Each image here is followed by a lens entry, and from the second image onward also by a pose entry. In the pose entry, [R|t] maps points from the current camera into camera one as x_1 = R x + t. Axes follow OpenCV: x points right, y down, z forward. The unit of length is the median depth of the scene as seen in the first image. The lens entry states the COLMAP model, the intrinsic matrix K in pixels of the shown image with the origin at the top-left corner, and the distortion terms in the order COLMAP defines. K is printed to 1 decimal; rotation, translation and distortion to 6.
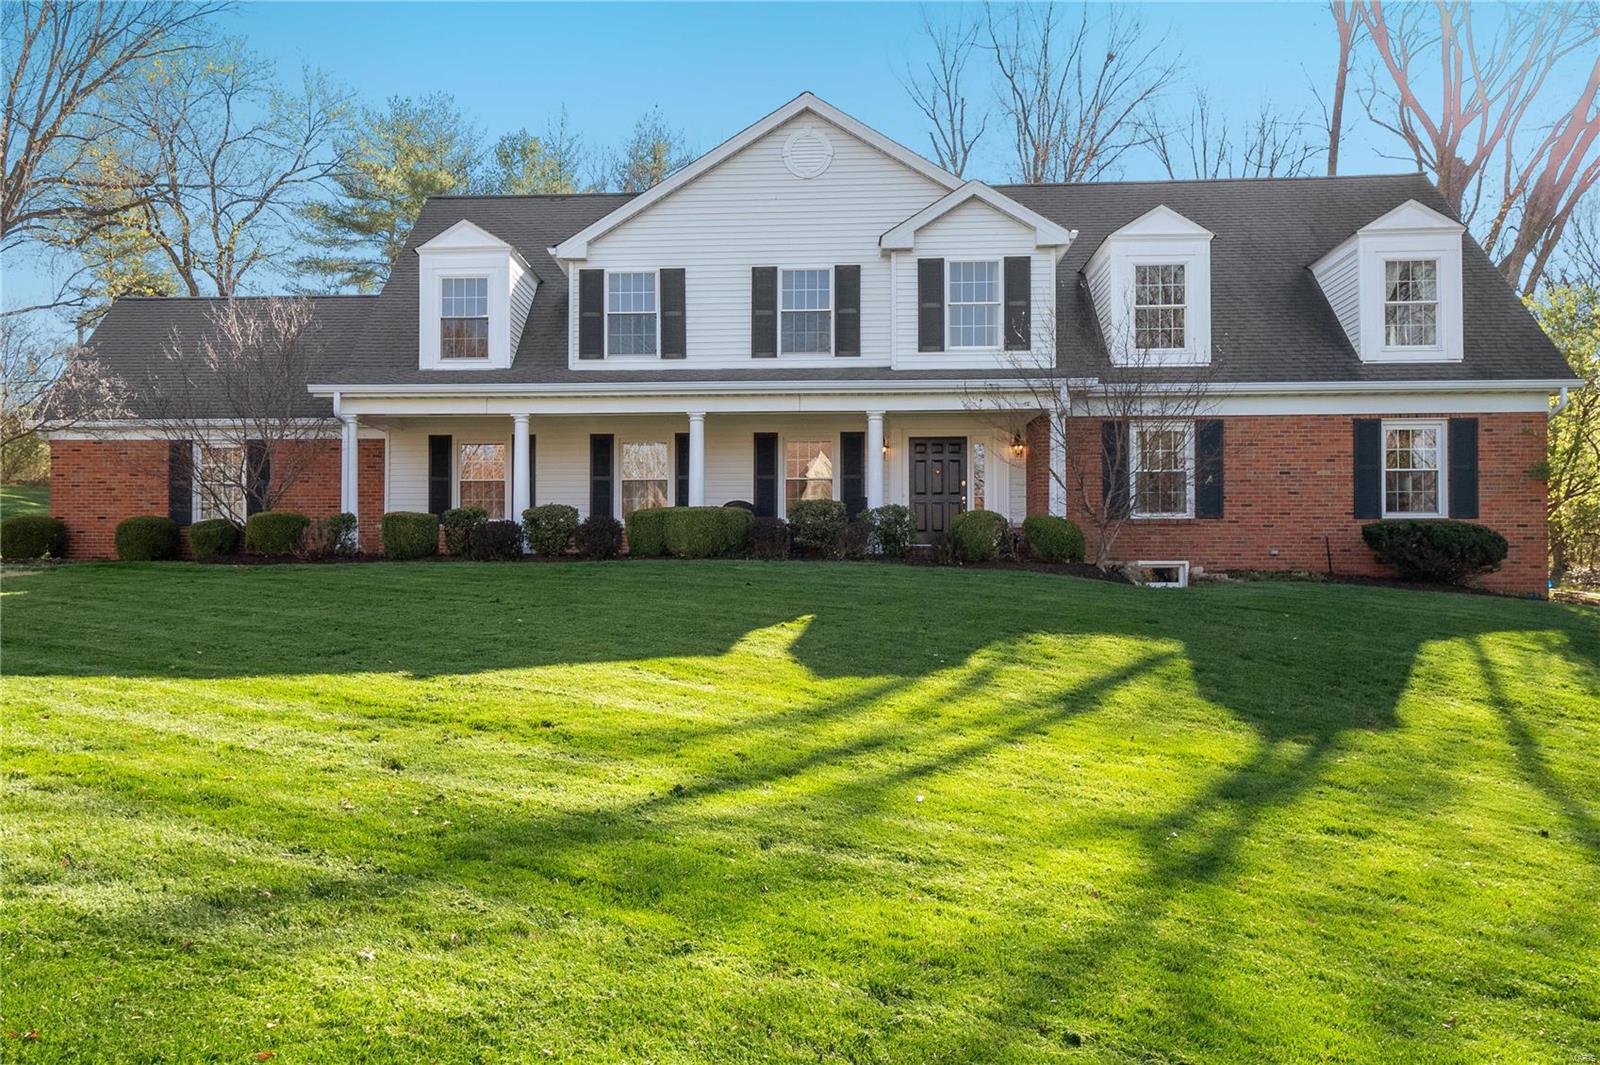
lens RADIAL K [[1293.6, 0, 800.0], [0, 1293.6, 532.5], [0, 0, 1]] dist [0.071090, 0.000104]
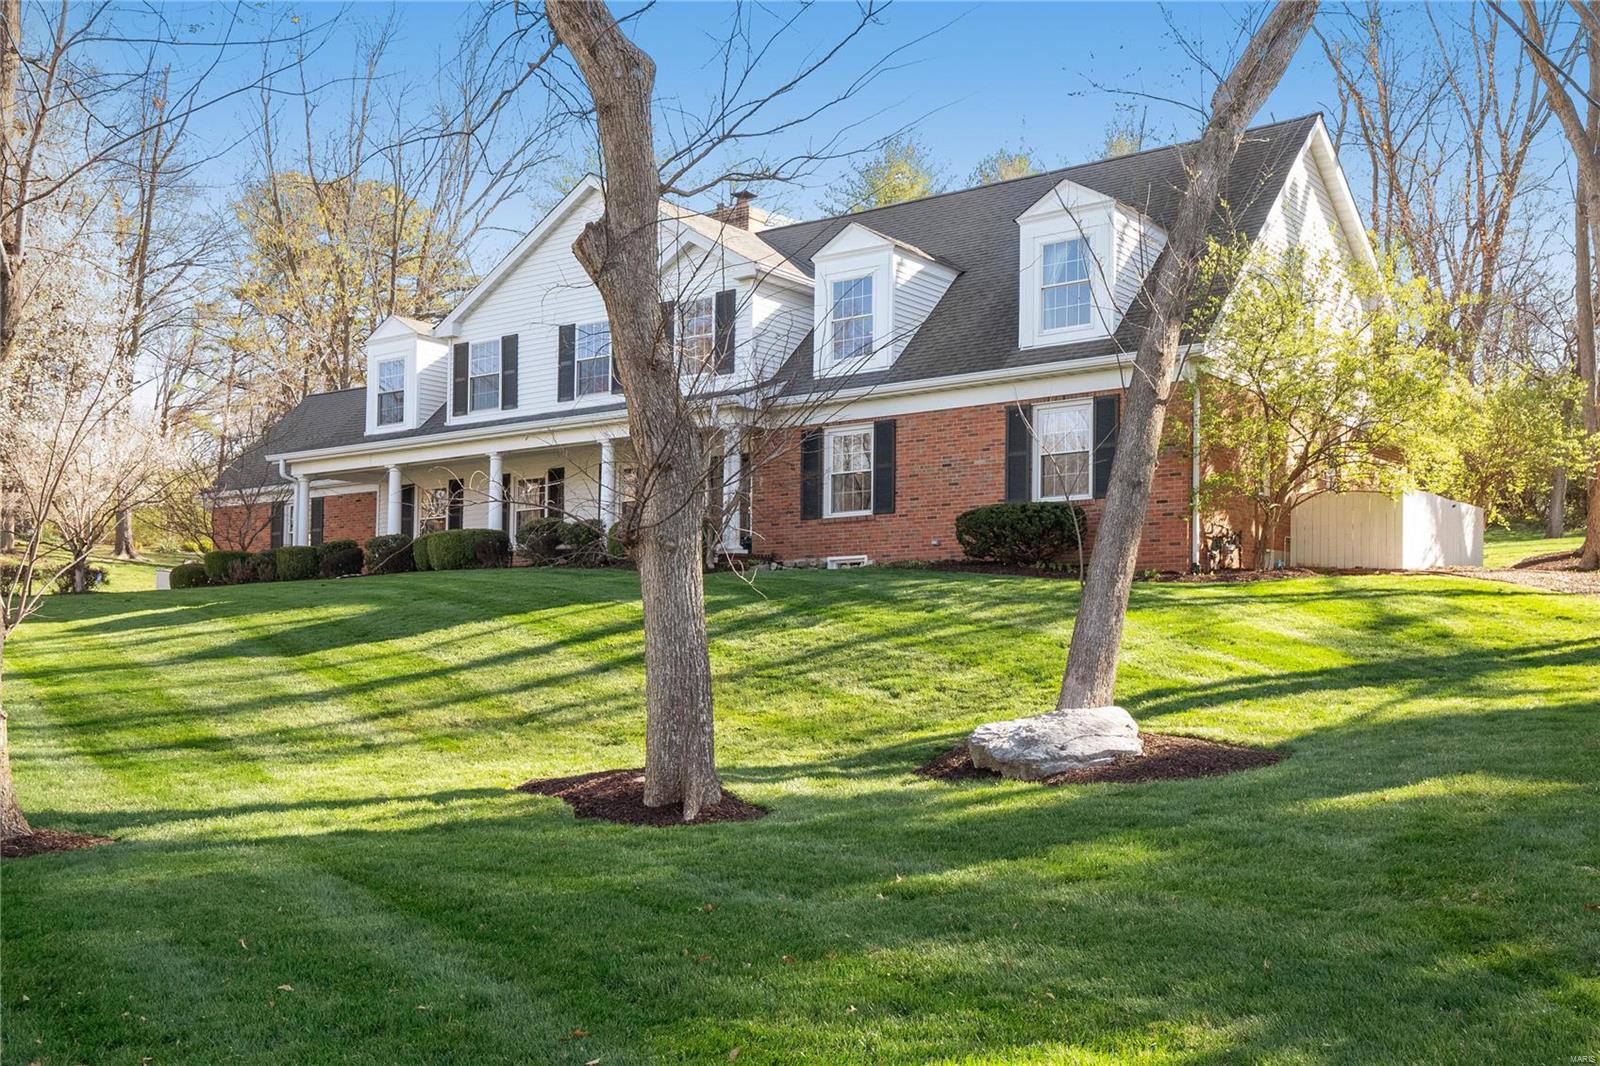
lens RADIAL K [[1586.7, 0, 801.1], [0, 1586.7, 500.7], [0, 0, 1]] dist [0.127833, -0.266087]
pose [[0.846059, -0.066436, -0.528933, 0.929125], [0.061520, 0.997743, -0.026915, 0.009194], [0.529527, -0.009769, 0.848237, -0.128963]]
